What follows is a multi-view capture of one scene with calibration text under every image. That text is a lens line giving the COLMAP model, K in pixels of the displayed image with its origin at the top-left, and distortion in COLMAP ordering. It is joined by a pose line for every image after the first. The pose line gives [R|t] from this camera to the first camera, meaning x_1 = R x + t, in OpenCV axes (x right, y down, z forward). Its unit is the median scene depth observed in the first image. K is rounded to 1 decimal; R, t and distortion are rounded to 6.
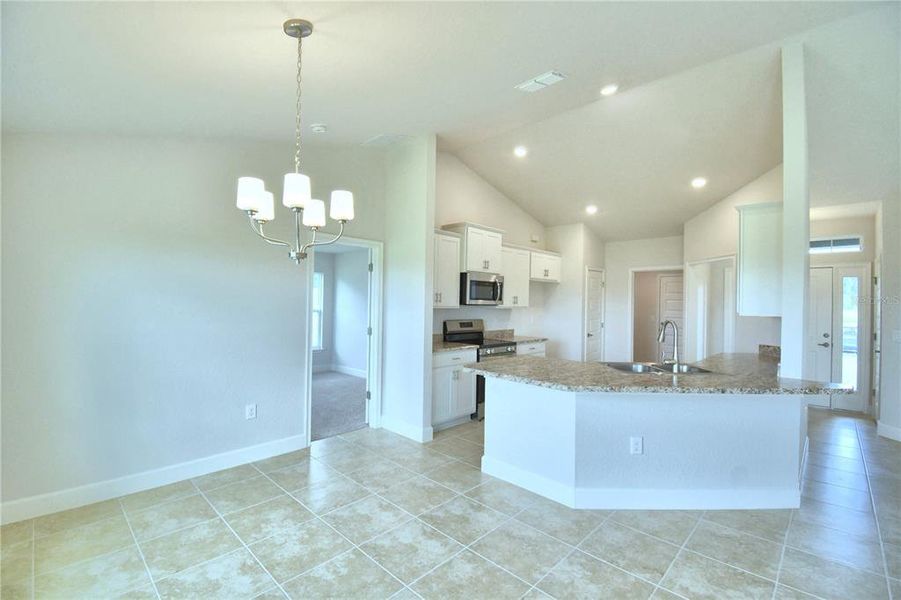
lens RADIAL K [[396.9, 0, 448.0], [0, 396.9, 301.1], [0, 0, 1]] dist [0.002404, -0.014810]
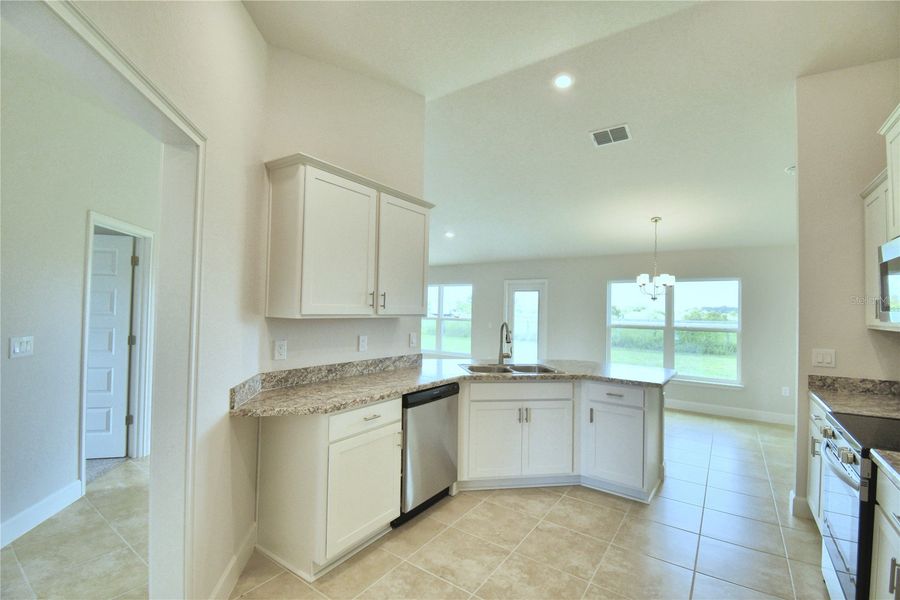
lens RADIAL K [[396.4, 0, 447.5], [0, 396.4, 301.1], [0, 0, 1]] dist [0.002404, -0.014810]
pose [[-0.988597, -0.039953, -0.145190, 0.509956], [-0.036559, 0.998994, -0.025969, 0.013518], [0.146082, -0.020365, -0.989063, 1.203961]]
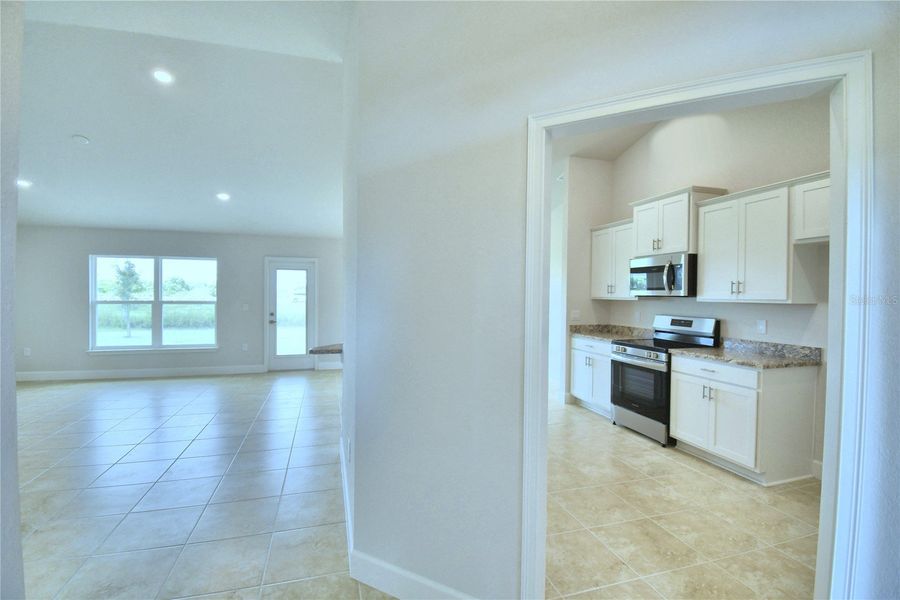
lens RADIAL K [[396.4, 0, 447.5], [0, 396.4, 301.1], [0, 0, 1]] dist [0.002404, -0.014810]
pose [[-0.484054, -0.007881, -0.875003, 0.932497], [-0.019362, 0.999811, 0.001705, 0.025149], [0.874824, 0.017767, -0.484115, 0.971486]]
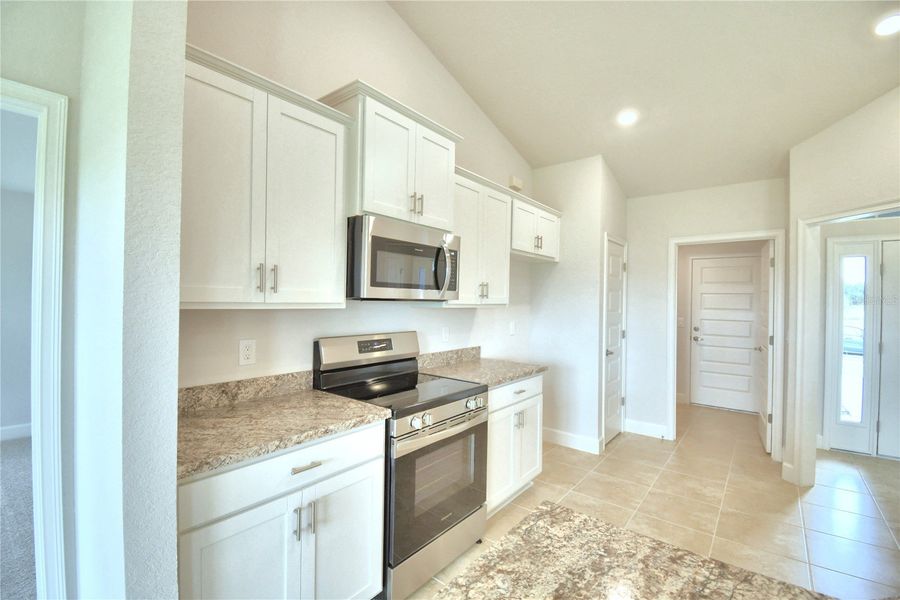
lens RADIAL K [[396.4, 0, 447.5], [0, 396.4, 301.1], [0, 0, 1]] dist [0.002404, -0.014810]
pose [[0.995765, -0.003037, 0.091883, 0.085258], [0.002575, 0.999983, 0.005143, 0.008403], [-0.091898, -0.004885, 0.995756, 0.552422]]
